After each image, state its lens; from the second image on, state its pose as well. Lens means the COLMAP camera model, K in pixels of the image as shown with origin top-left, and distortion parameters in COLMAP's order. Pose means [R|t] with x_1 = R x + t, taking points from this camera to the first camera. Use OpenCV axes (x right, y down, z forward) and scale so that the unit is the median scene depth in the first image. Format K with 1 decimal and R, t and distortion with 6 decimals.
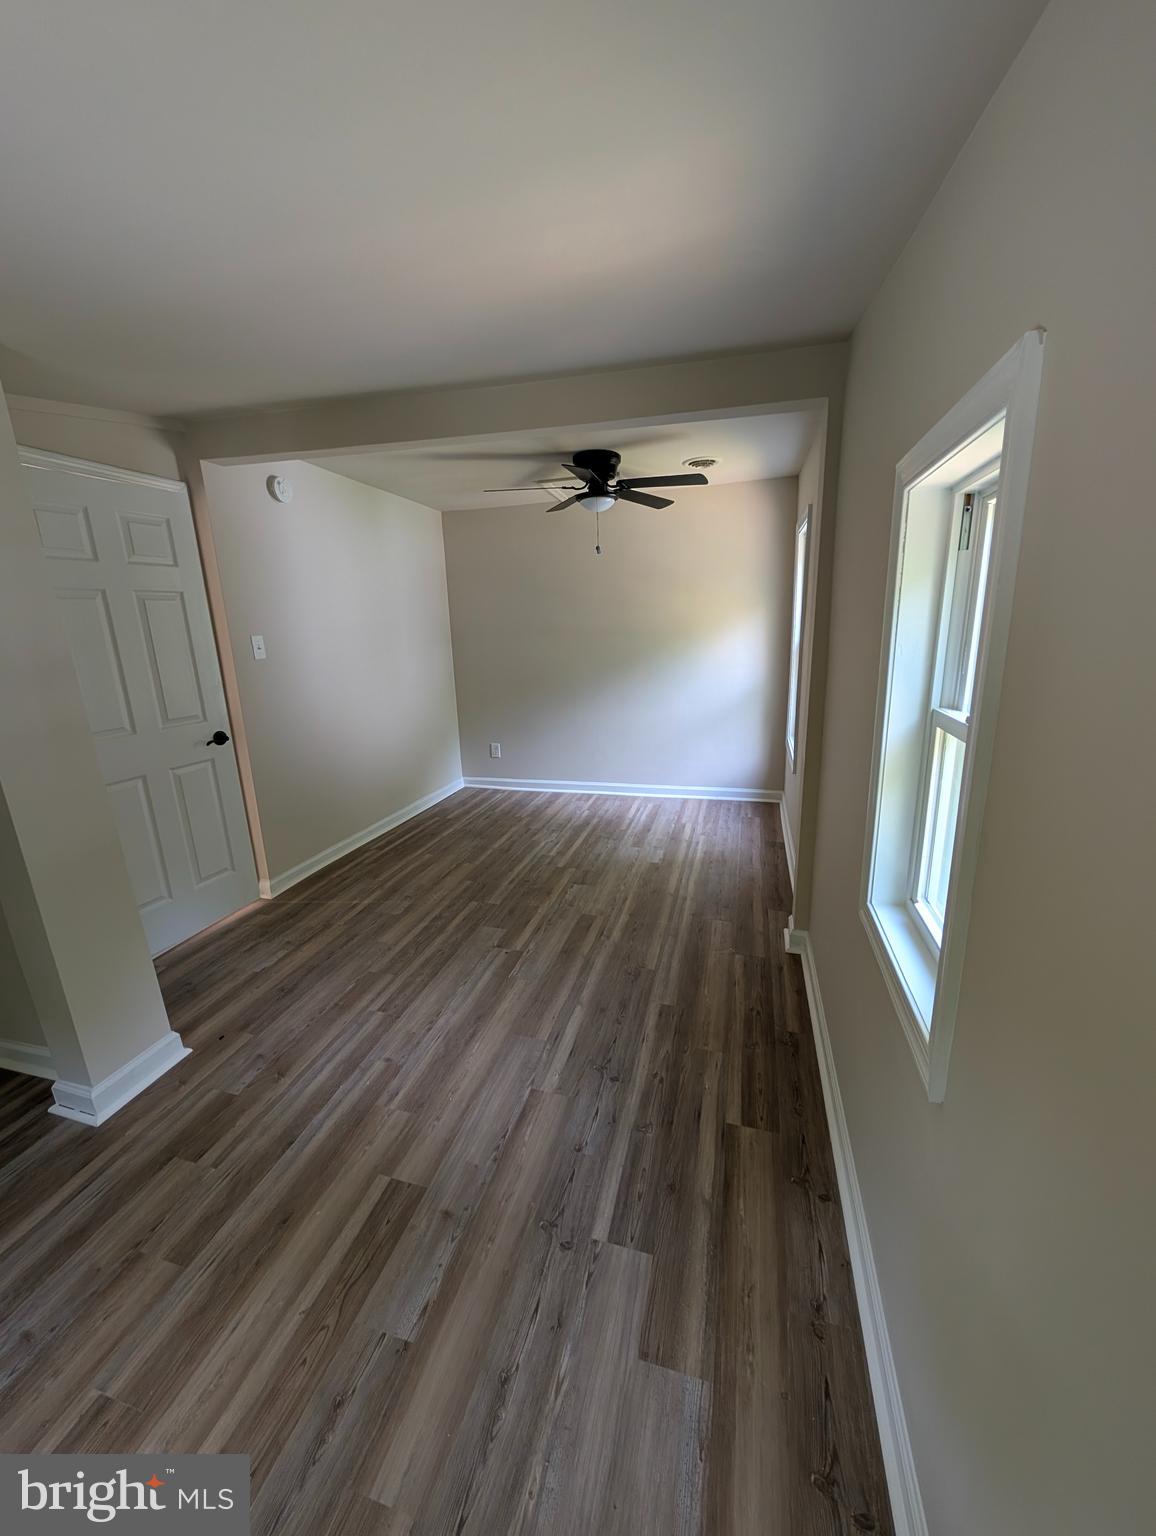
lens RADIAL K [[588.3, 0, 579.2], [0, 588.3, 765.3], [0, 0, 1]] dist [0.002035, 0.000218]
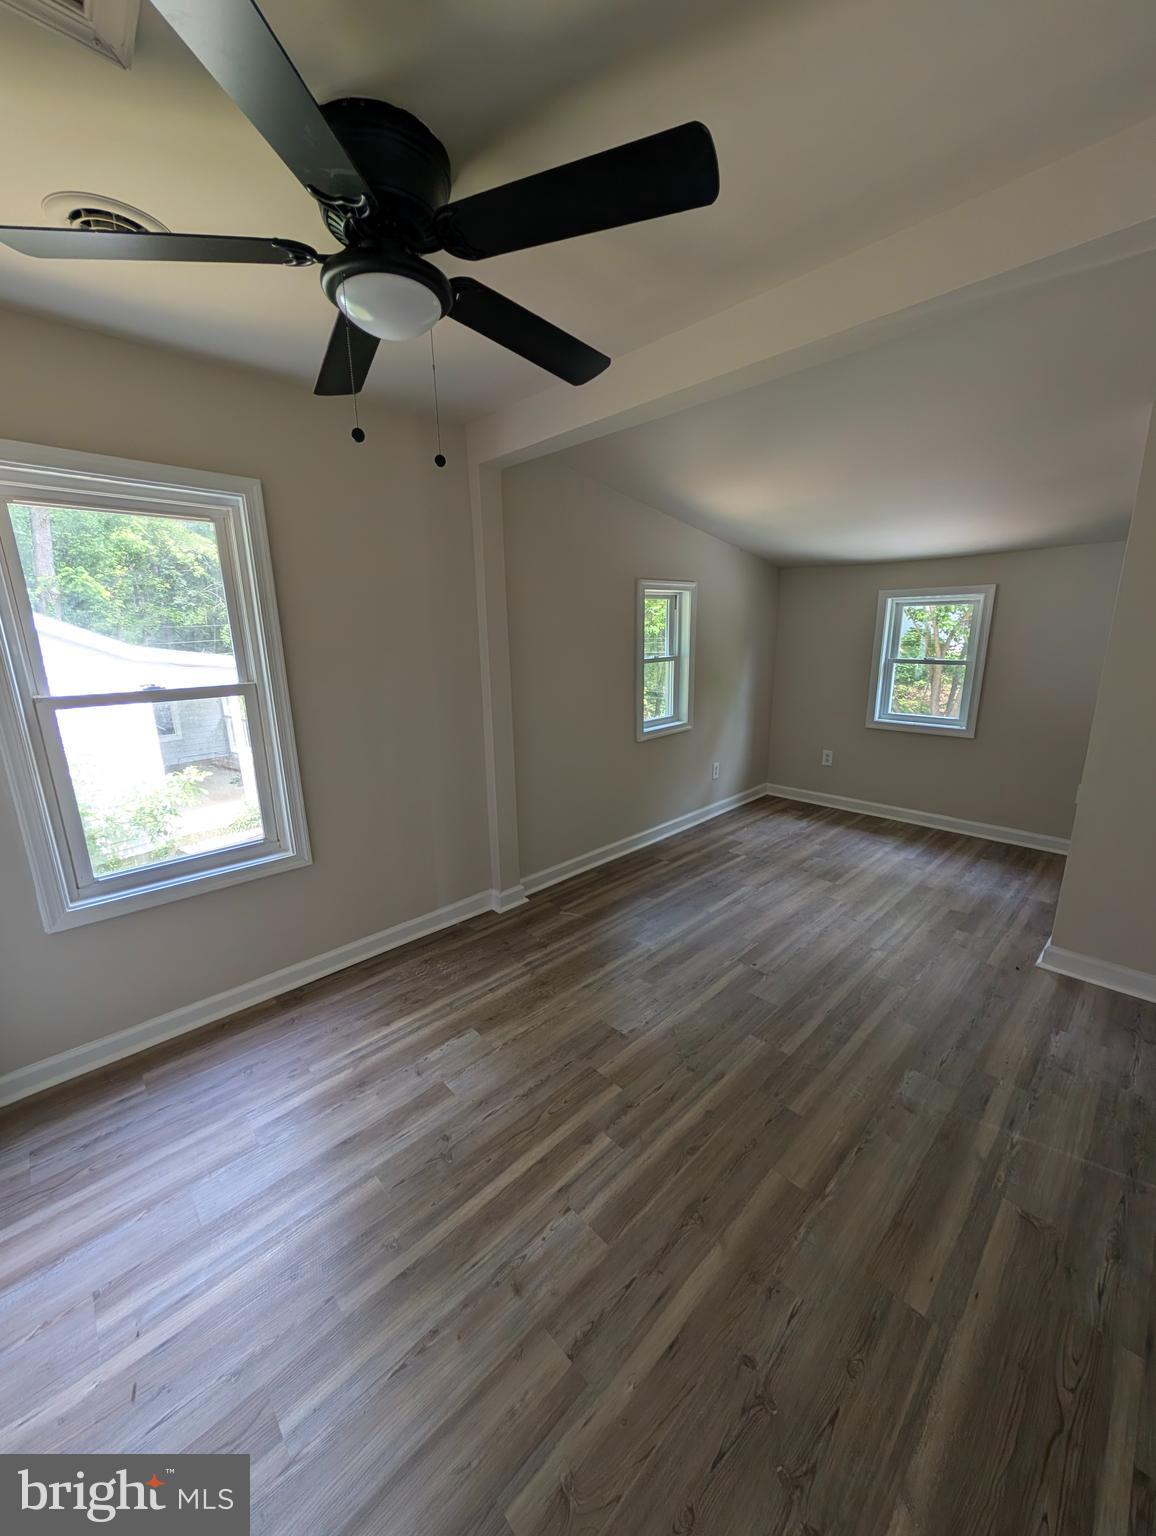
lens RADIAL K [[588.3, 0, 575.6], [0, 588.3, 772.0], [0, 0, 1]] dist [0.002035, 0.000218]
pose [[-0.861796, -0.076969, 0.501381, -0.294512], [0.166443, 0.890789, 0.422839, -0.380253], [-0.479170, 0.447852, -0.754867, 1.539286]]
